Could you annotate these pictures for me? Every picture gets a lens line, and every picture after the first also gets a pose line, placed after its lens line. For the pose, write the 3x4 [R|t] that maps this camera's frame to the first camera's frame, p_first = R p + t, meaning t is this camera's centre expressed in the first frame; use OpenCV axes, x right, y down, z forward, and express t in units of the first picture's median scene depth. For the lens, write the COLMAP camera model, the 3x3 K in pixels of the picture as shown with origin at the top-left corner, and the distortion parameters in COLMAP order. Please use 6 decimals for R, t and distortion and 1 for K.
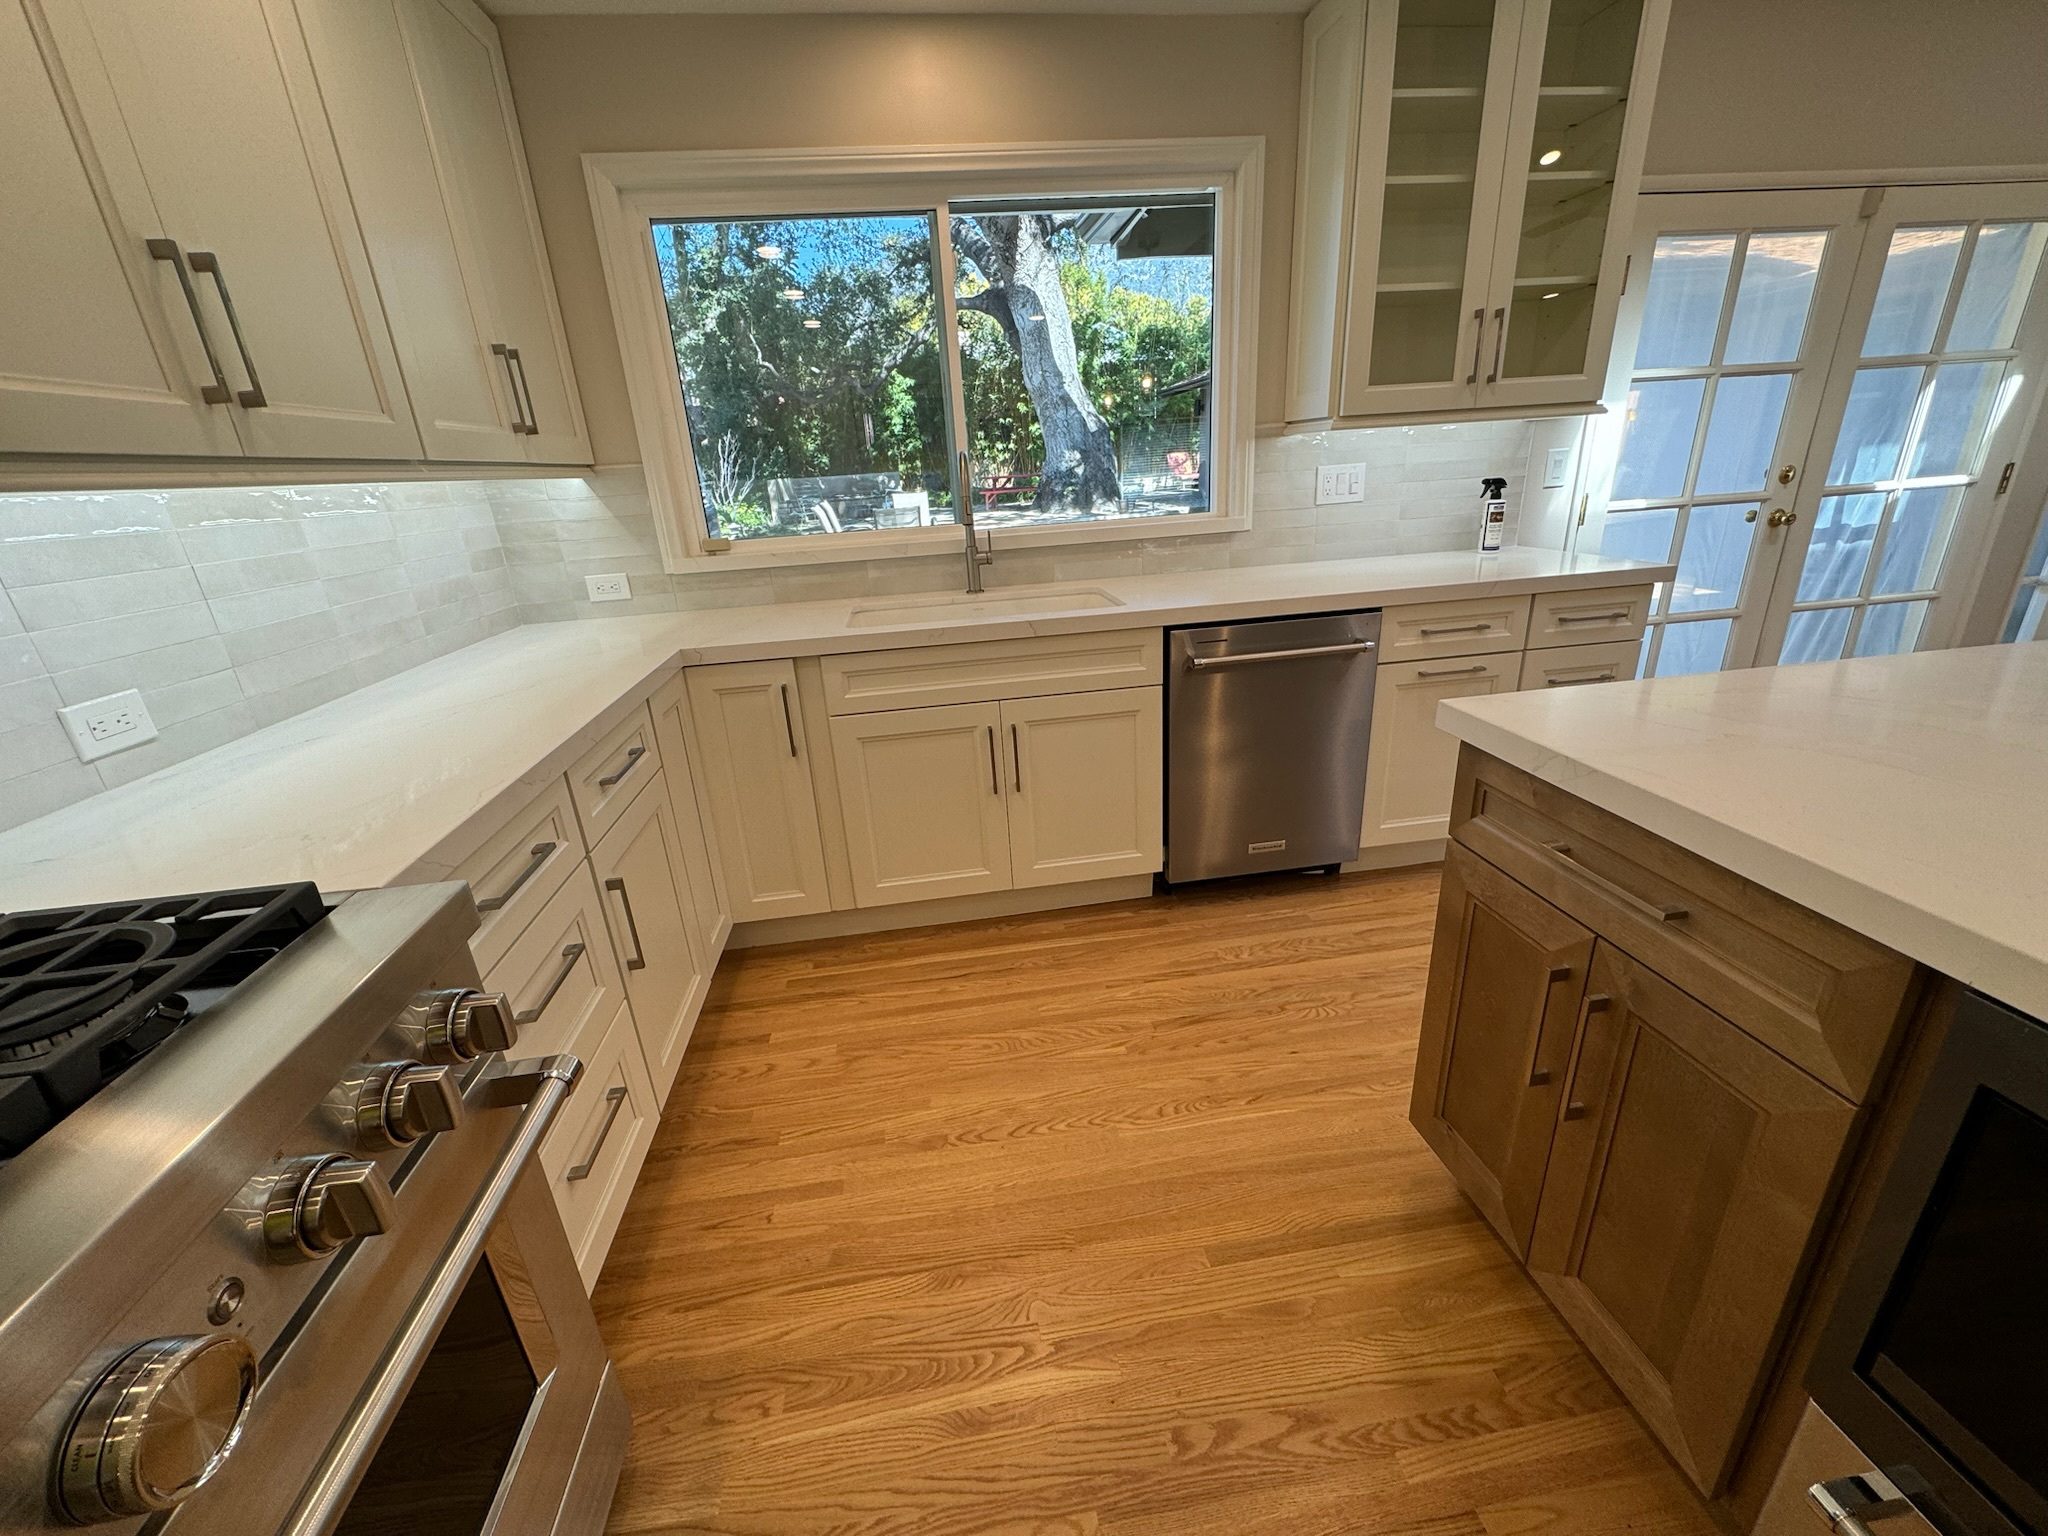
lens RADIAL K [[815.1, 0, 1021.5], [0, 815.1, 766.5], [0, 0, 1]] dist [-0.001503, -0.000077]
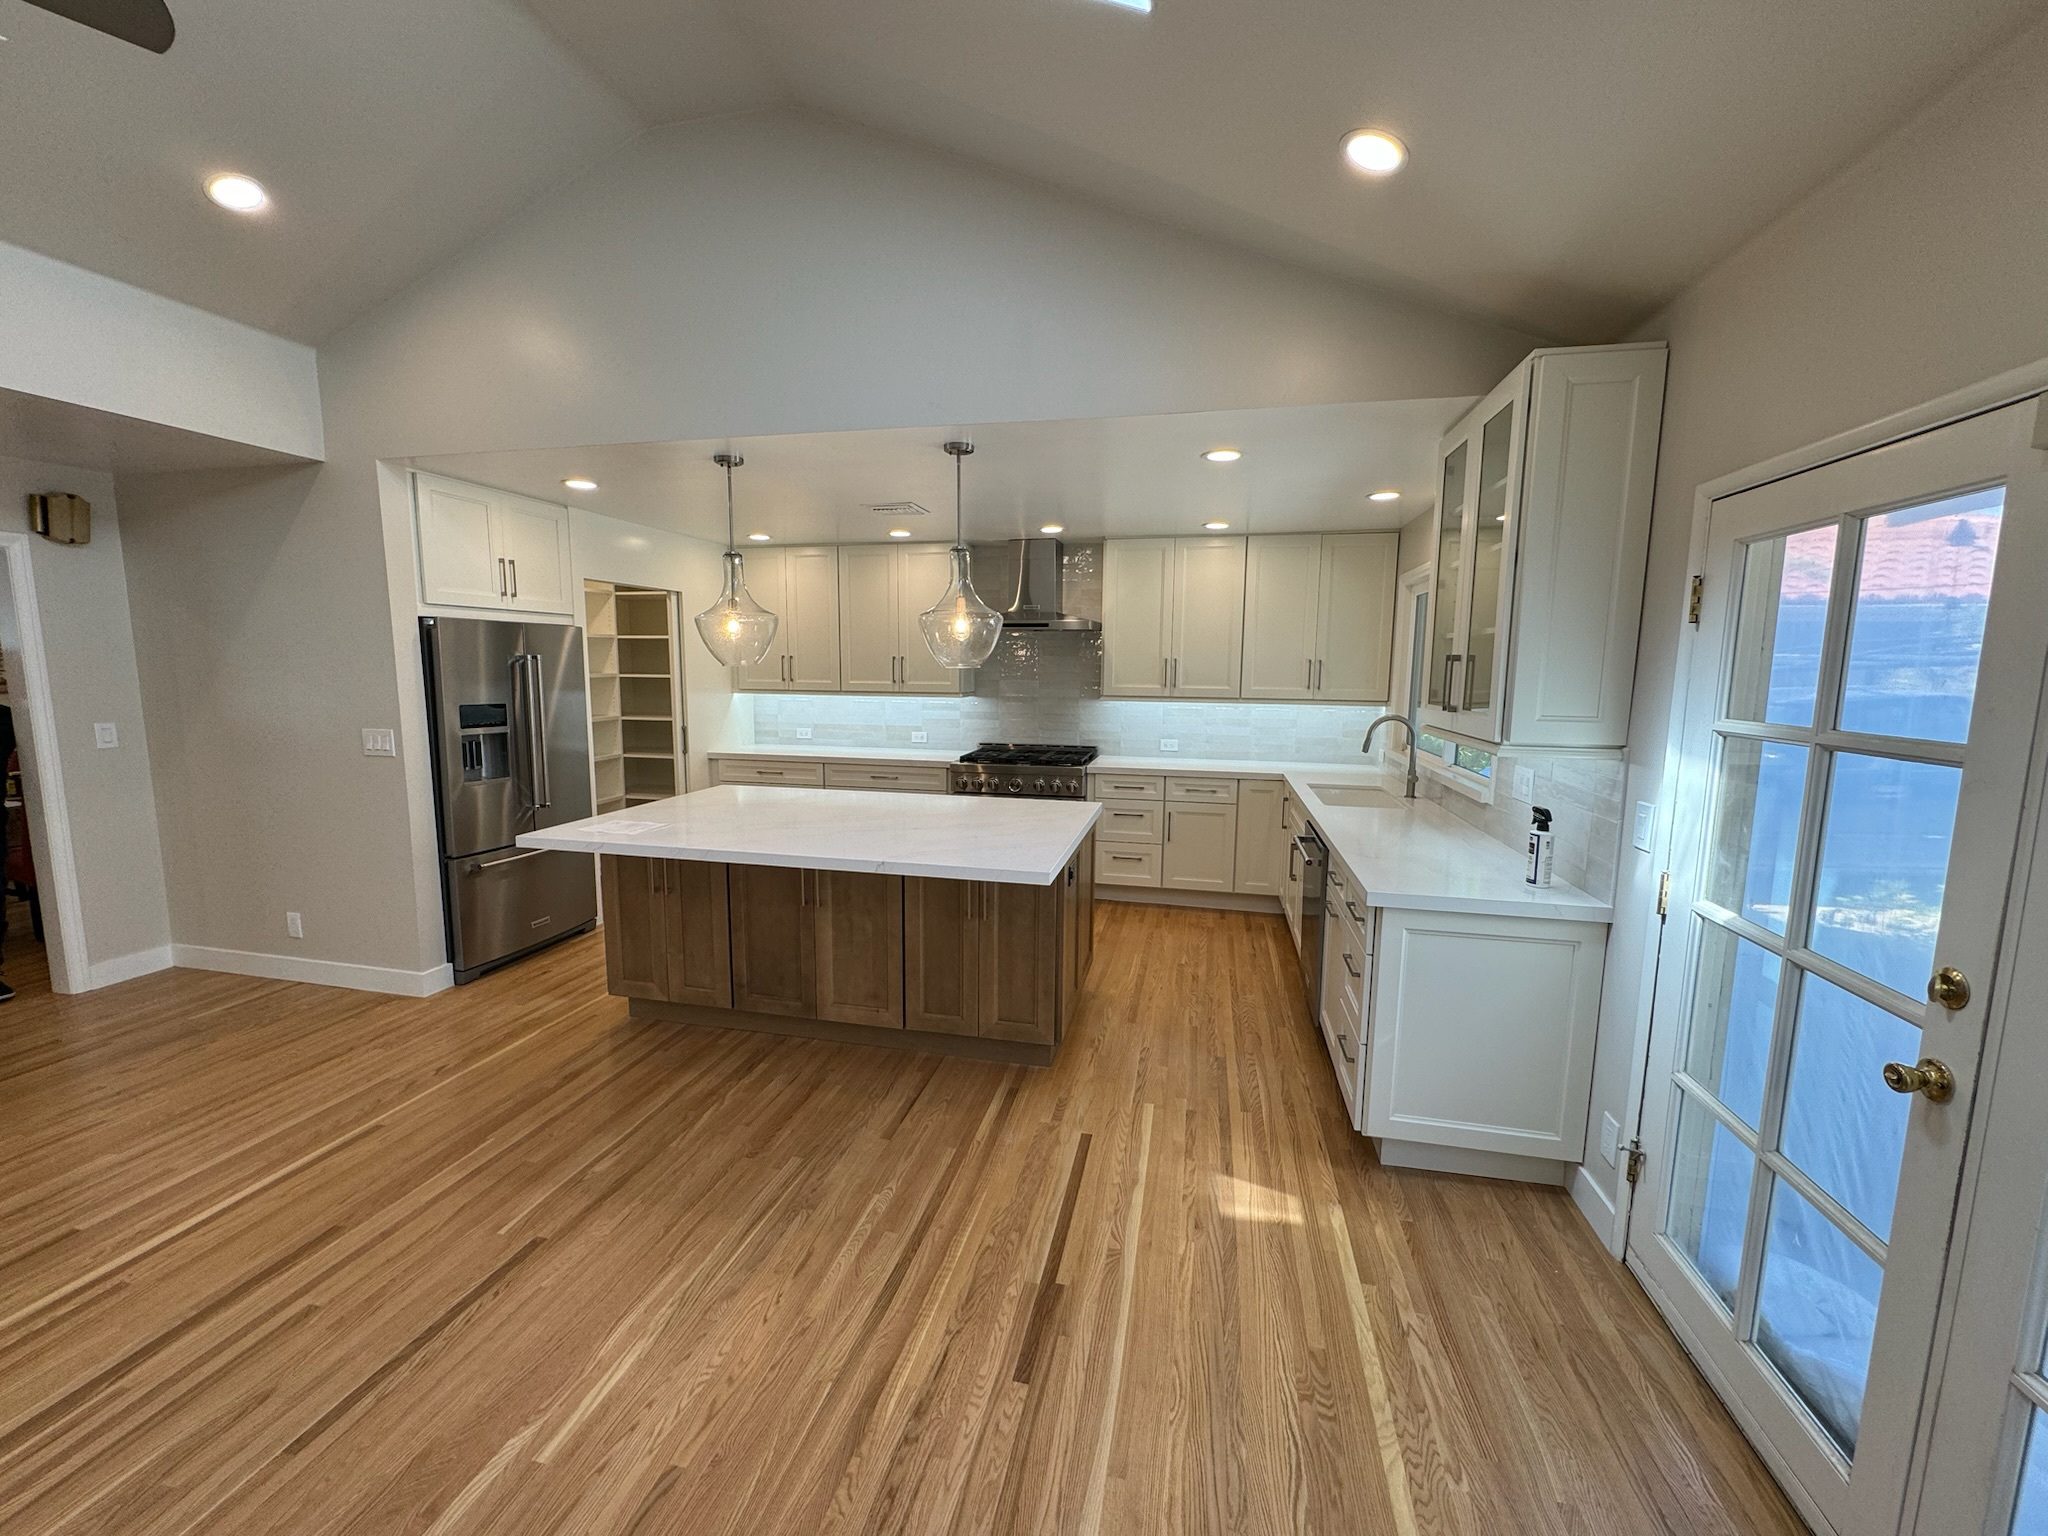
lens RADIAL K [[815.1, 0, 1021.5], [0, 815.1, 766.5], [0, 0, 1]] dist [-0.001503, -0.000077]
pose [[-0.348403, 0.173154, -0.921213, 1.848090], [-0.317589, 0.902854, 0.289815, -0.539419], [0.881903, 0.393539, -0.259565, 0.788205]]
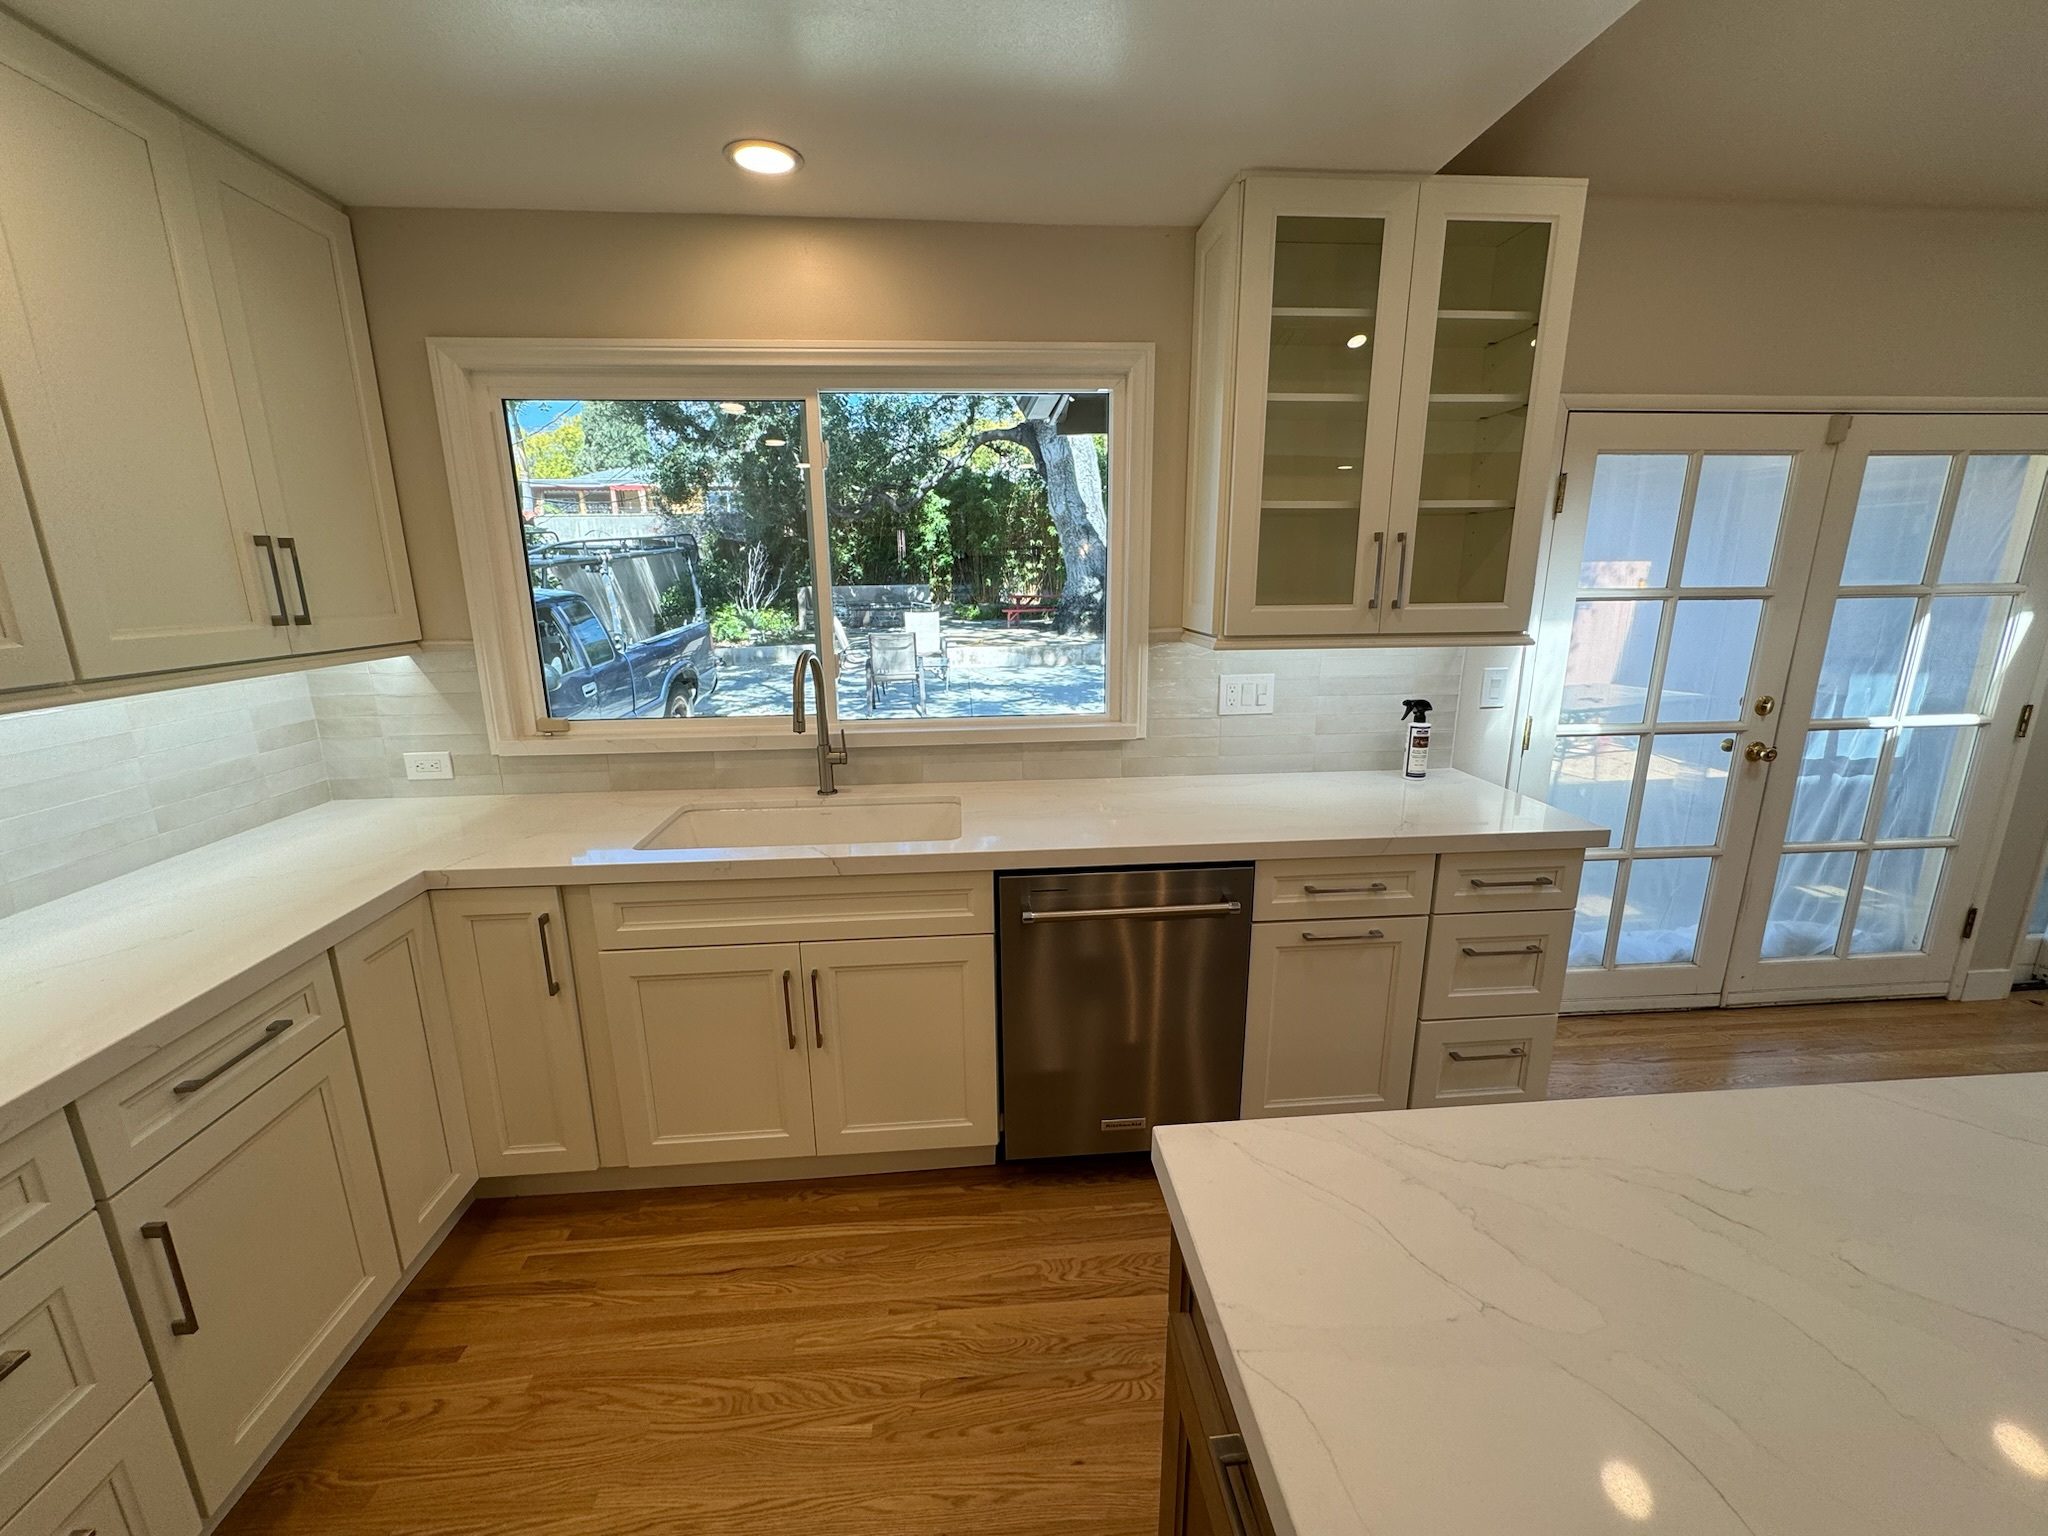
lens RADIAL K [[815.1, 0, 1021.5], [0, 815.1, 766.5], [0, 0, 1]] dist [-0.001503, -0.000077]
pose [[0.997124, 0.061913, -0.043711, 0.214832], [-0.066778, 0.990478, -0.120394, -0.162938], [0.035841, 0.122967, 0.991763, 0.118004]]
